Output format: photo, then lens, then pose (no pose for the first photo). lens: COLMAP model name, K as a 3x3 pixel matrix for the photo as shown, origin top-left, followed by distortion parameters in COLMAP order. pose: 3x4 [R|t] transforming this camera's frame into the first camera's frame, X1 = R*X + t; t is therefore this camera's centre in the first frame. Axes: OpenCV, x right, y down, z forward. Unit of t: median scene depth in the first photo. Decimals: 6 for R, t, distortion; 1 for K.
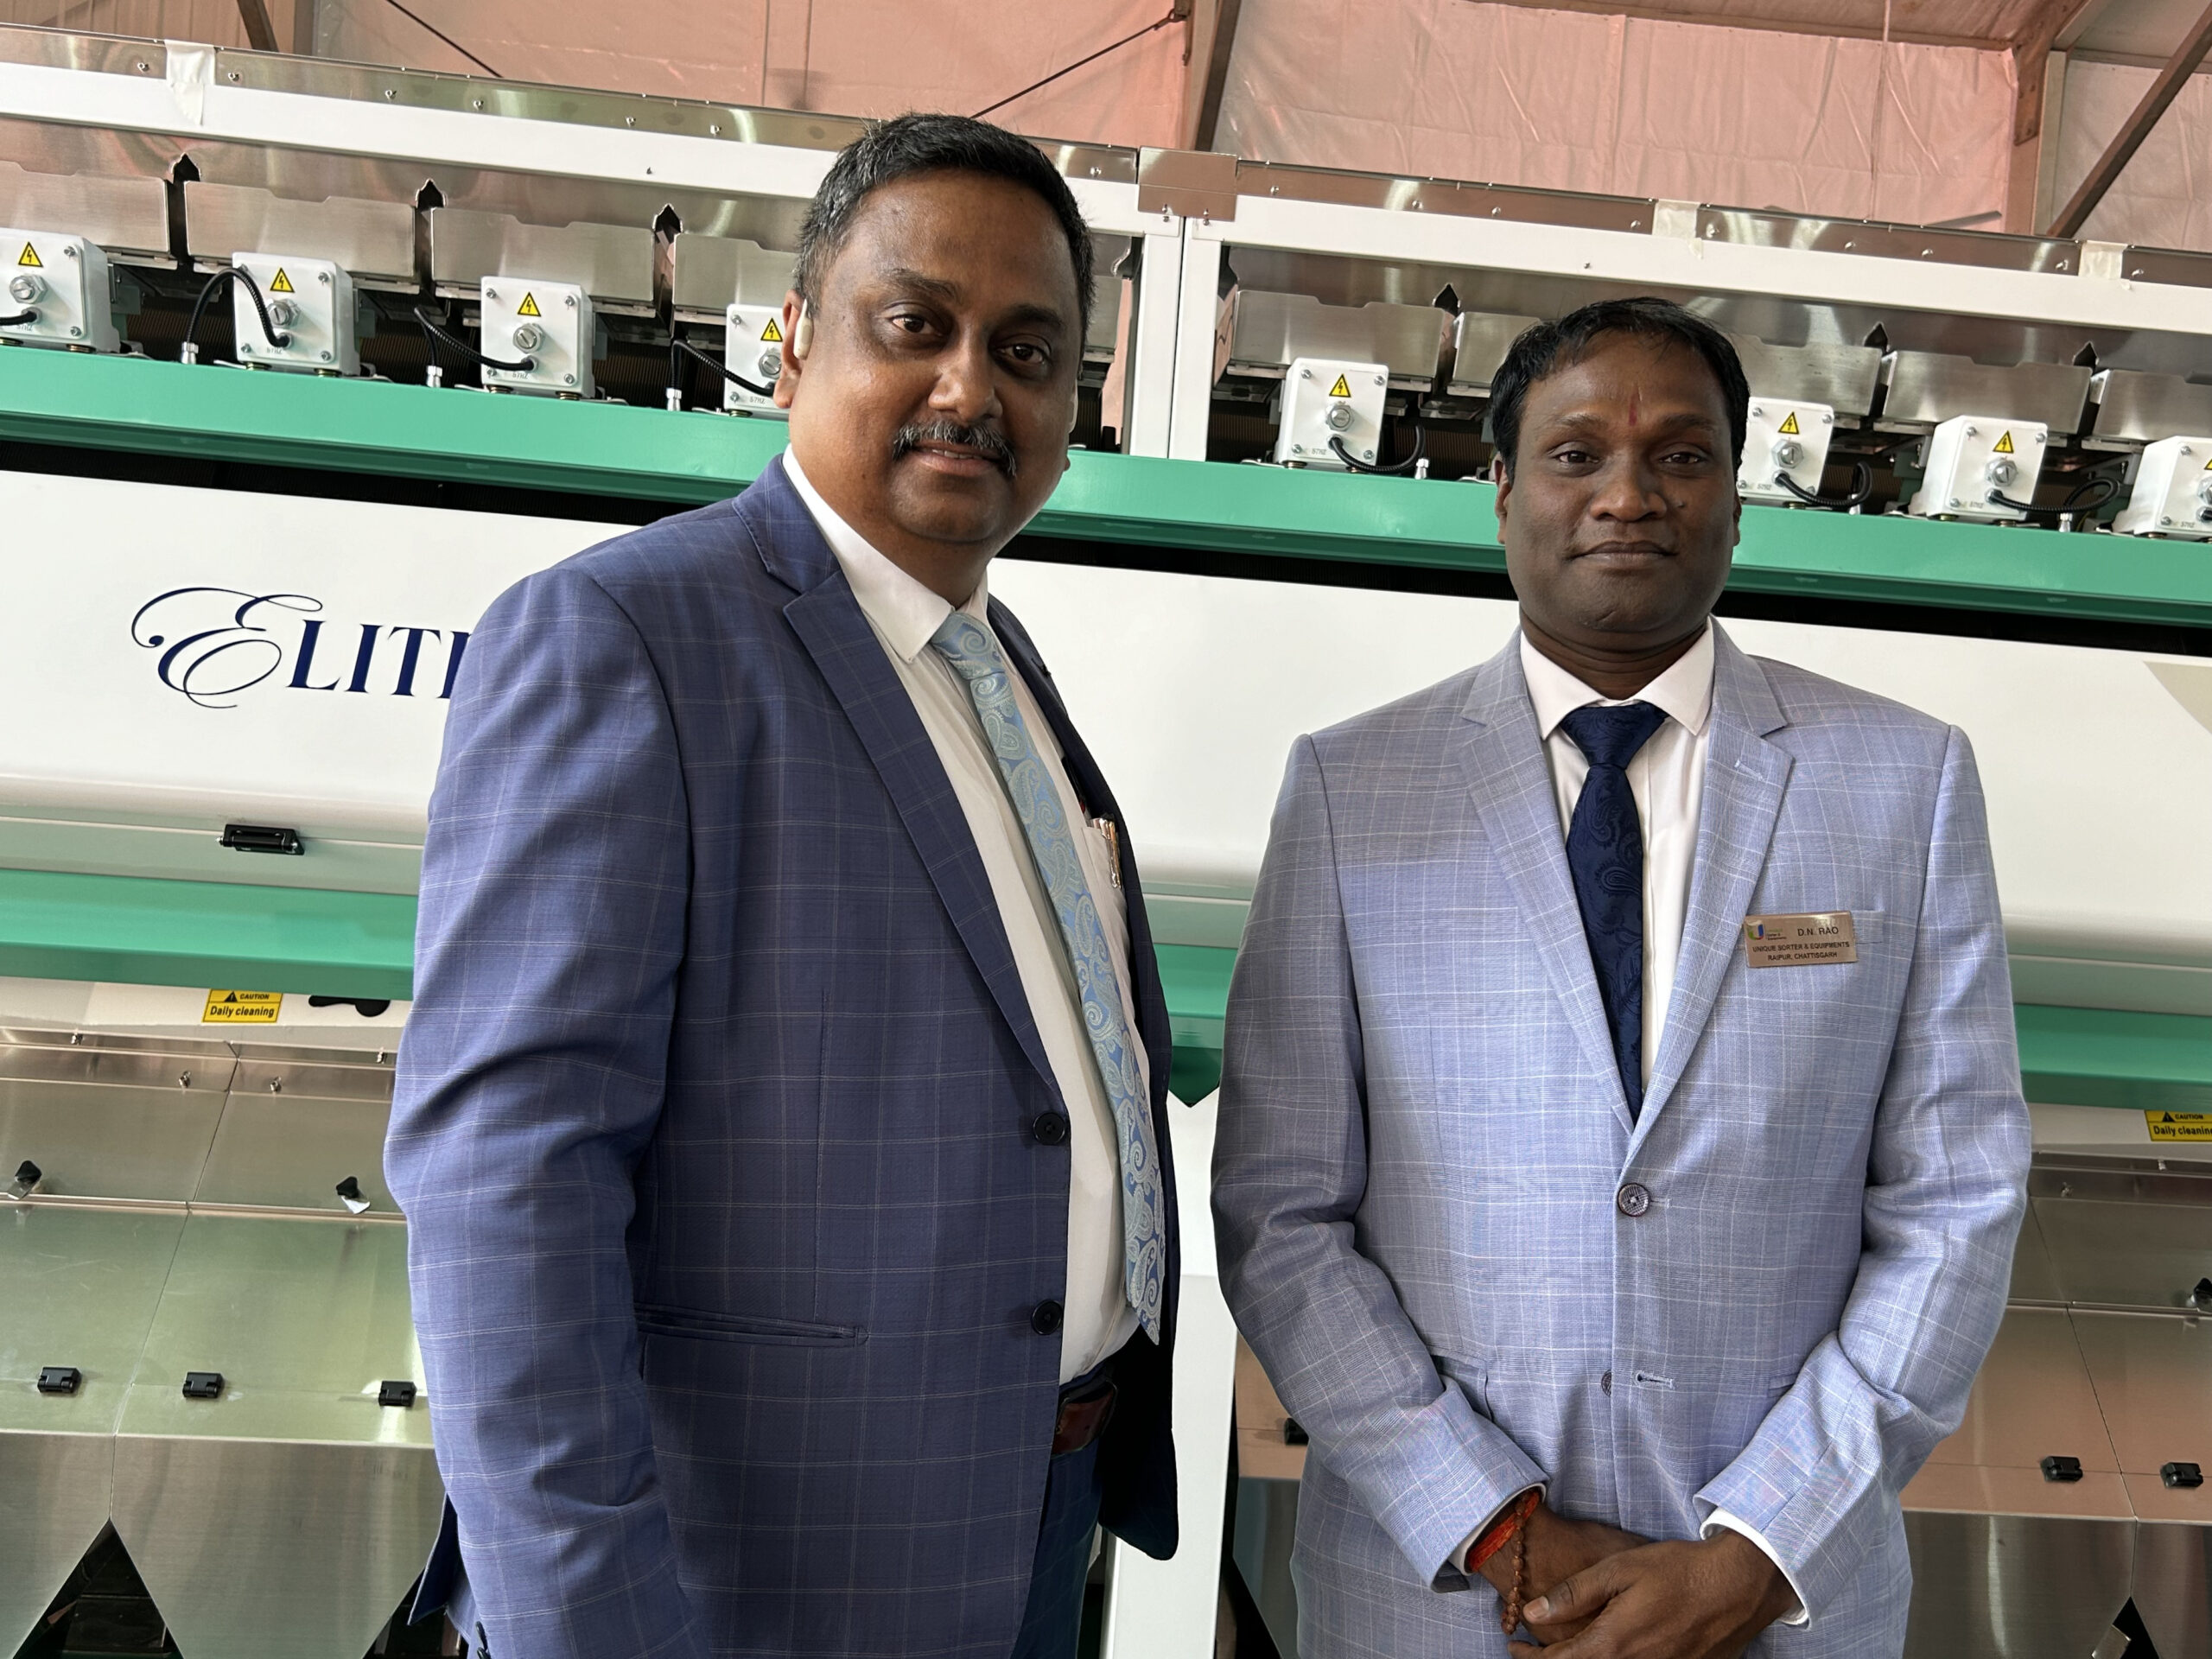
lens RADIAL K [[2054.9, 0, 1124.7], [0, 2054.9, 842.4], [0, 0, 1]] dist [0.016395, 0.000000]
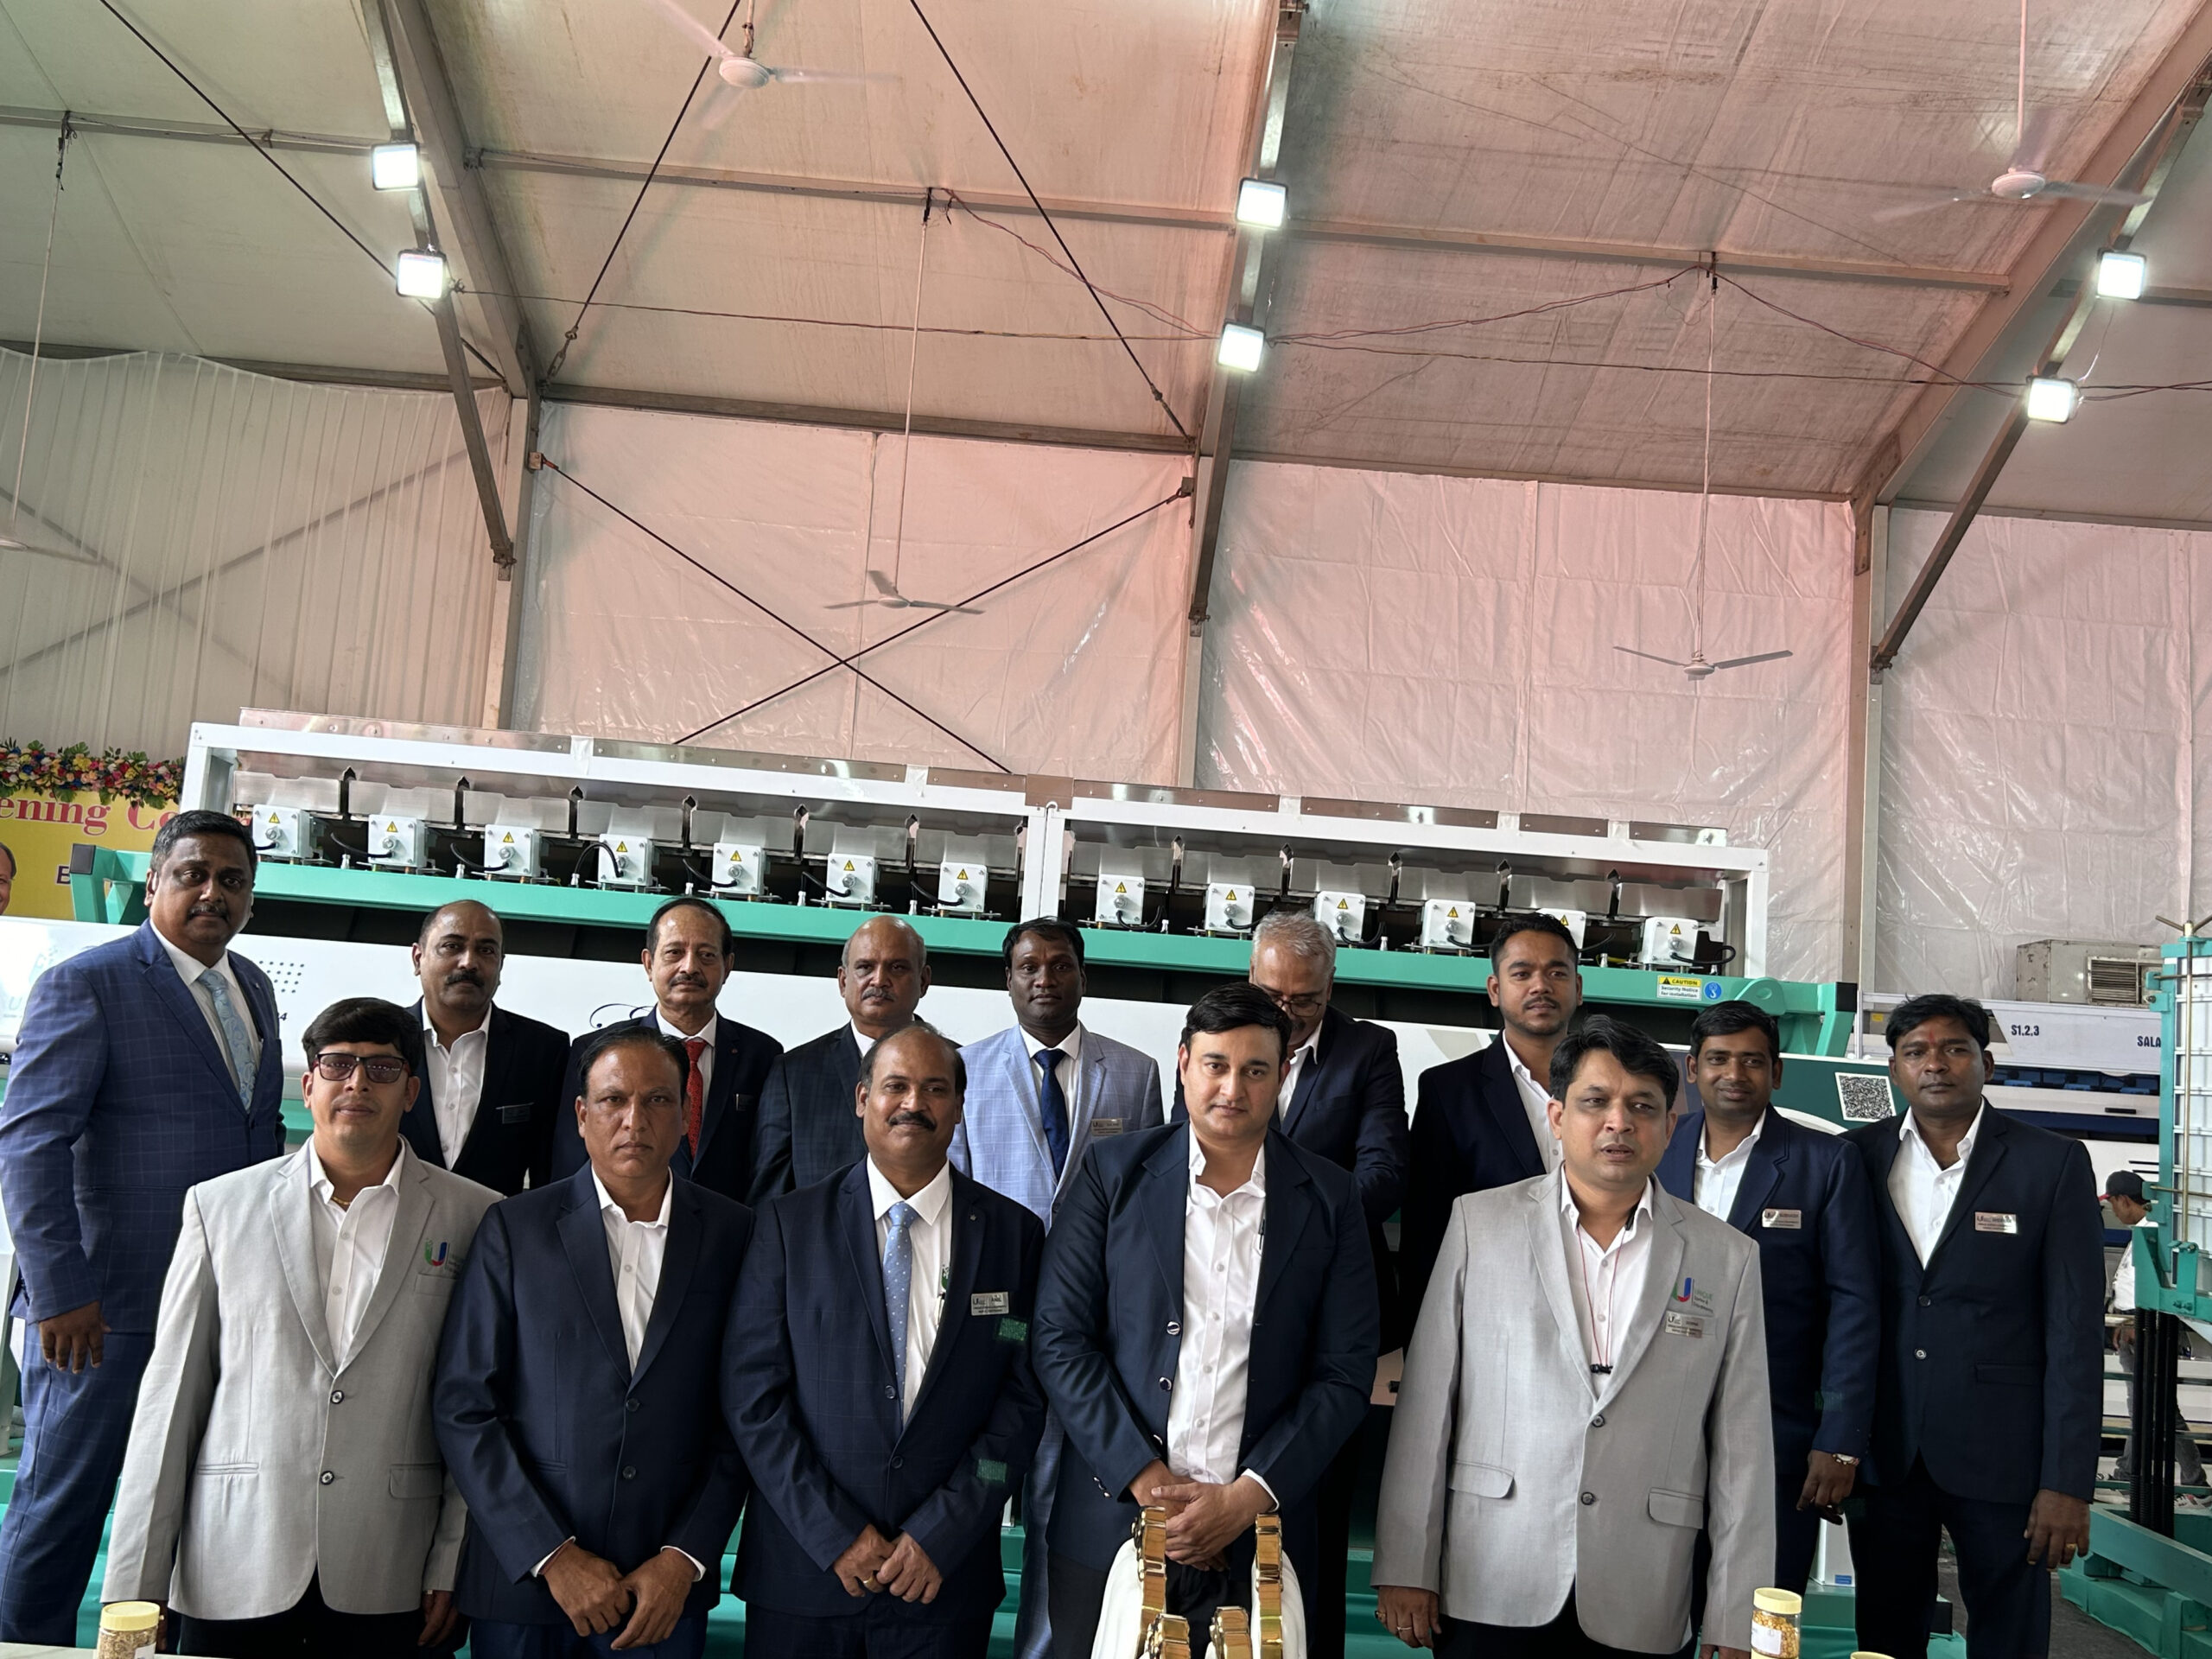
lens RADIAL K [[2054.9, 0, 1128.2], [0, 2054.9, 853.1], [0, 0, 1]] dist [0.016395, 0.000000]
pose [[0.998835, -0.004872, -0.048004, 0.205733], [-0.001946, 0.990013, -0.140964, 0.032938], [0.048212, 0.140893, 0.988850, -1.017908]]
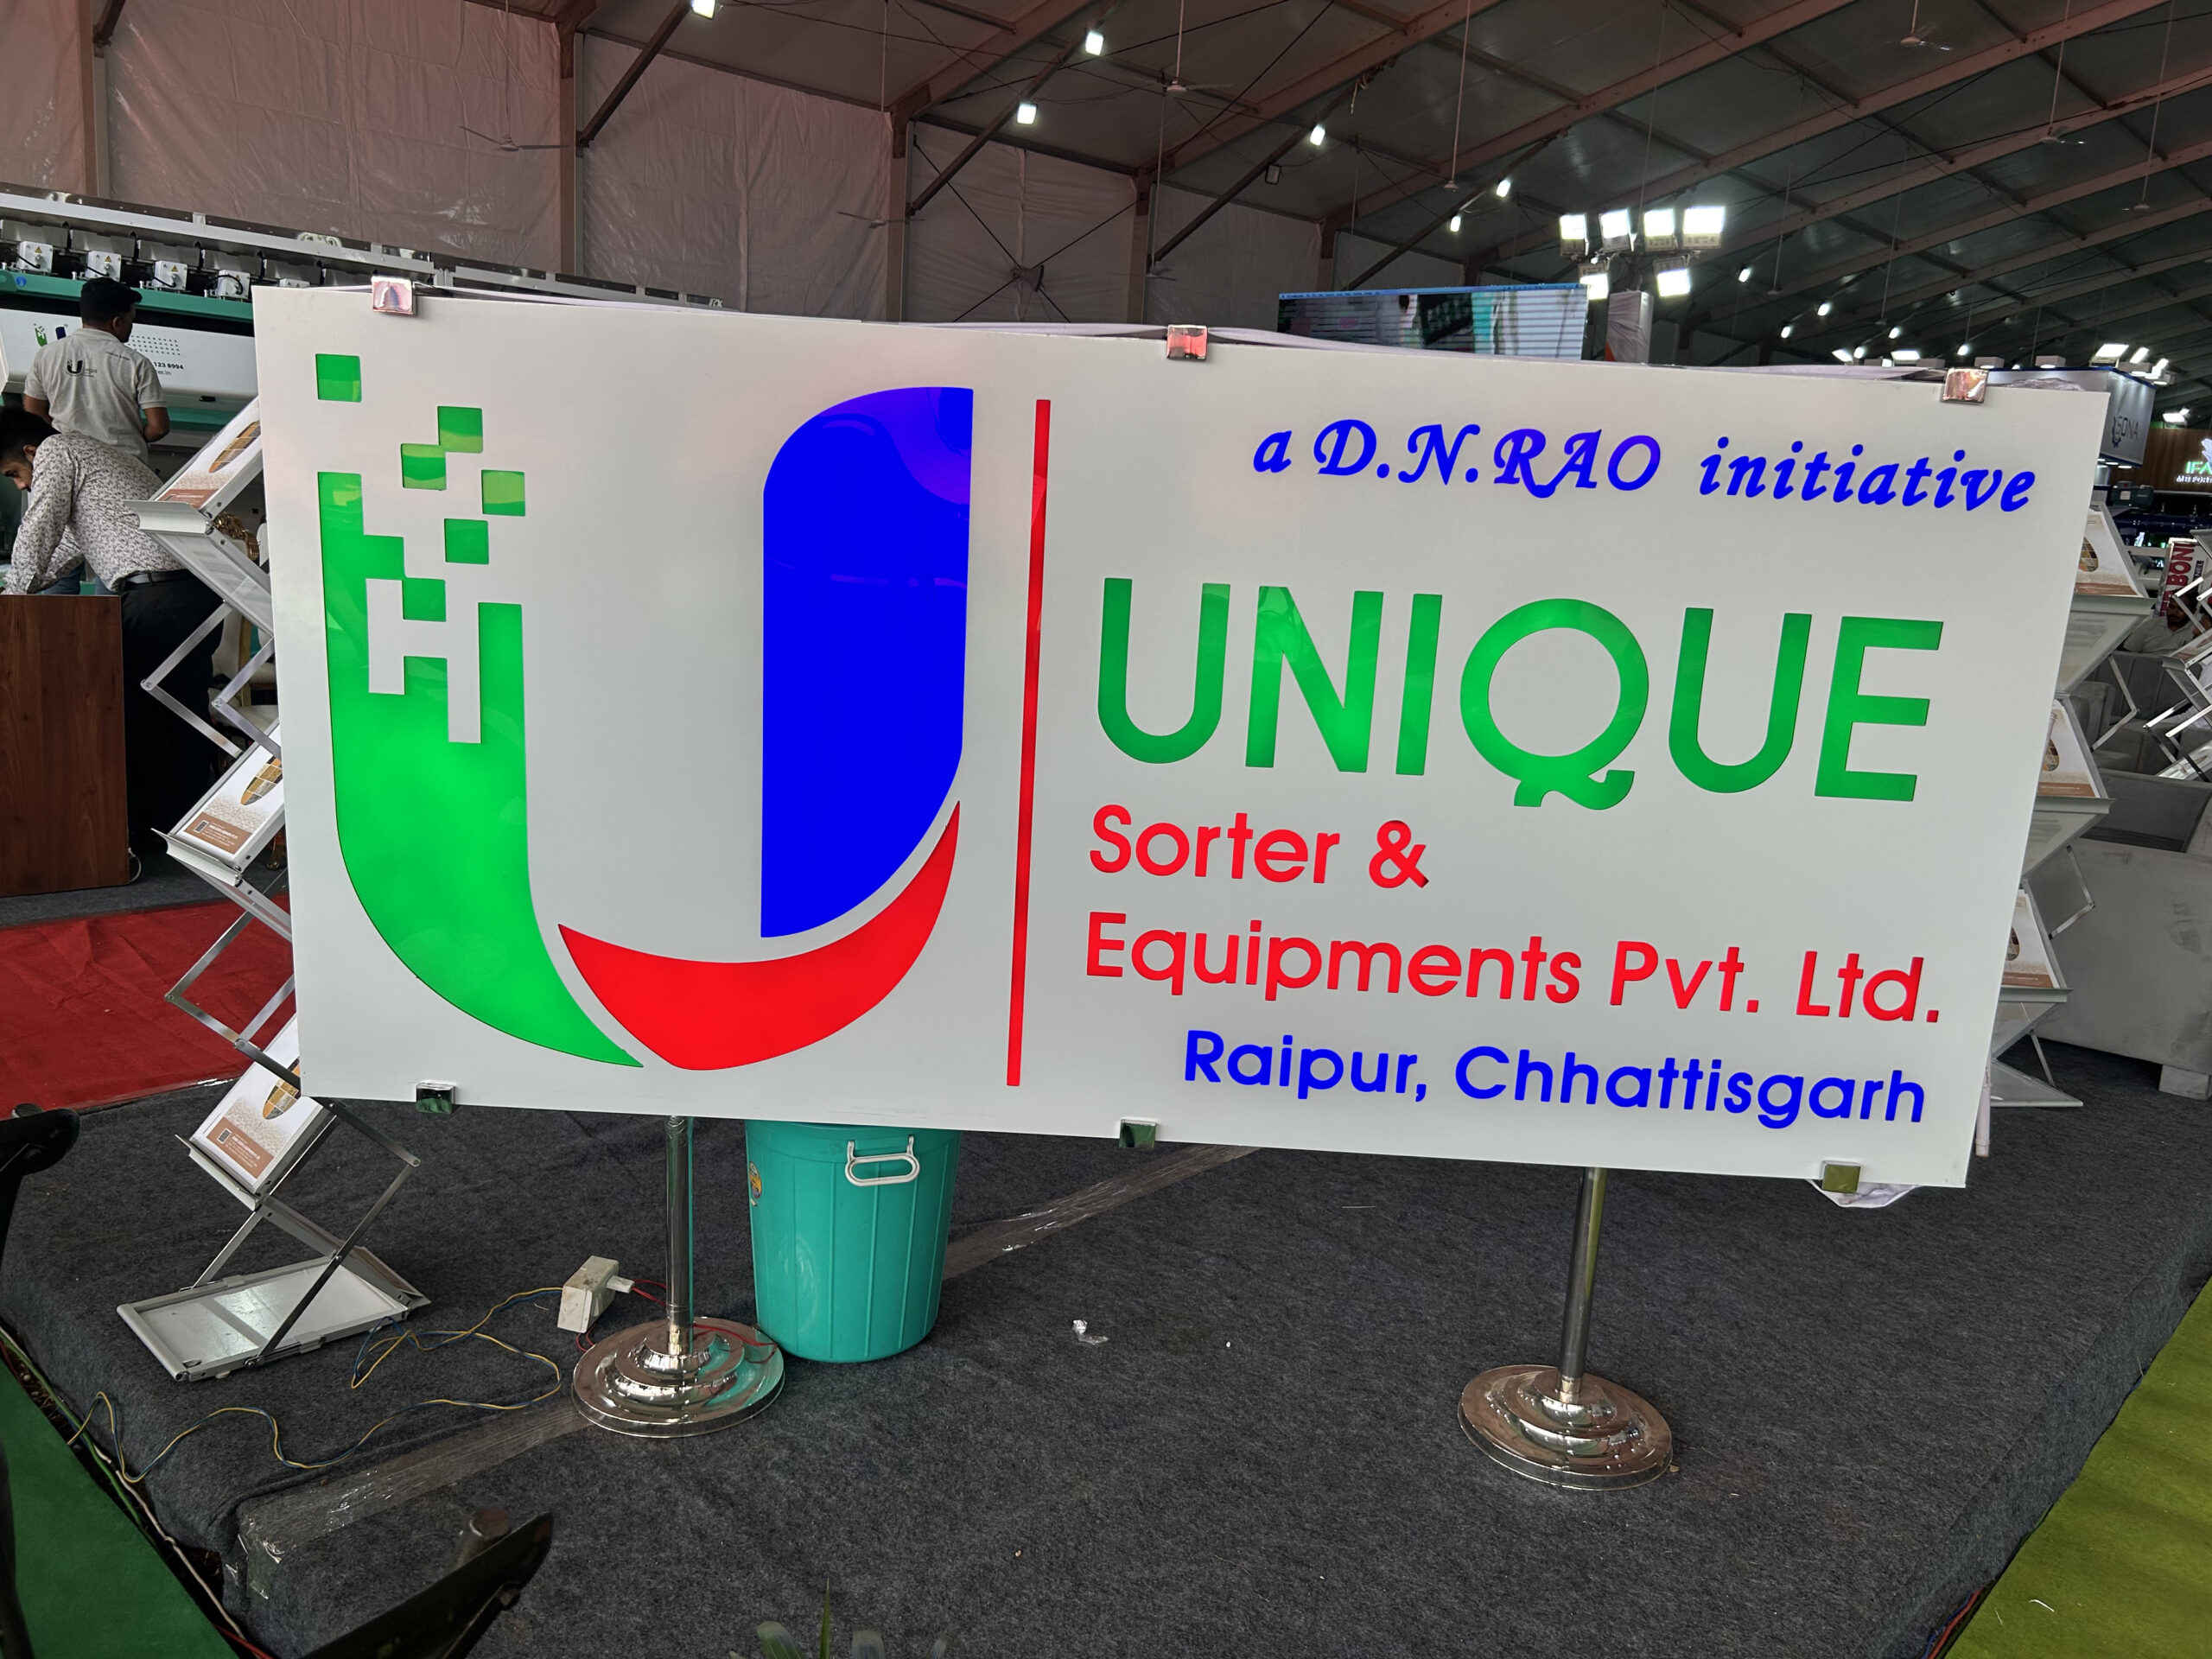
lens RADIAL K [[1683.2, 0, 1107.3], [0, 1683.2, 841.1], [0, 0, 1]] dist [0.043922, -0.028547]
pose [[0.752792, -0.148976, 0.641179, -1.384267], [0.008201, 0.976100, 0.217166, 0.105039], [-0.658207, -0.158222, 0.736023, -2.769264]]
